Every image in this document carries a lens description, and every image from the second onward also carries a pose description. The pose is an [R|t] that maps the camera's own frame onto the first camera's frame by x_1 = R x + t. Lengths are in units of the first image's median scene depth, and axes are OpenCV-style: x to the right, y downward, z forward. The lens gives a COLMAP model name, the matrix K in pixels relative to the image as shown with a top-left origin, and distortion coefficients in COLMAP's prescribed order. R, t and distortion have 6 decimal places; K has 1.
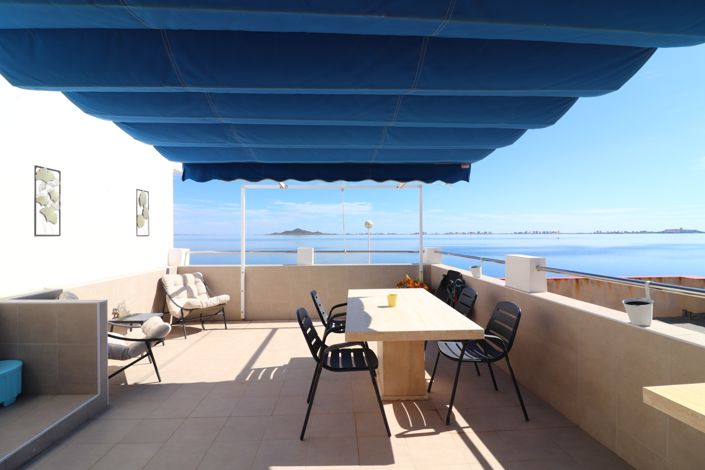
lens RADIAL K [[328.2, 0, 351.9], [0, 328.2, 229.2], [0, 0, 1]] dist [-0.001191, -0.011225]
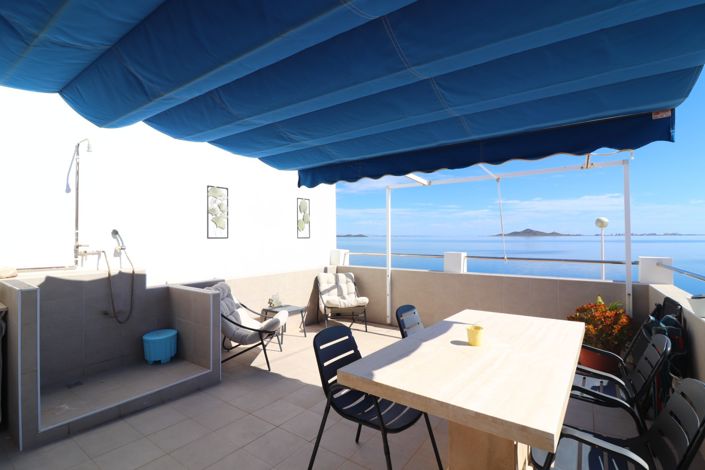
lens RADIAL K [[328.2, 0, 351.9], [0, 328.2, 229.2], [0, 0, 1]] dist [-0.001191, -0.011225]
pose [[0.791316, -0.014535, -0.611235, 0.203376], [0.012085, 0.999894, -0.008132, 0.000713], [0.611288, -0.000952, 0.791407, 0.189038]]
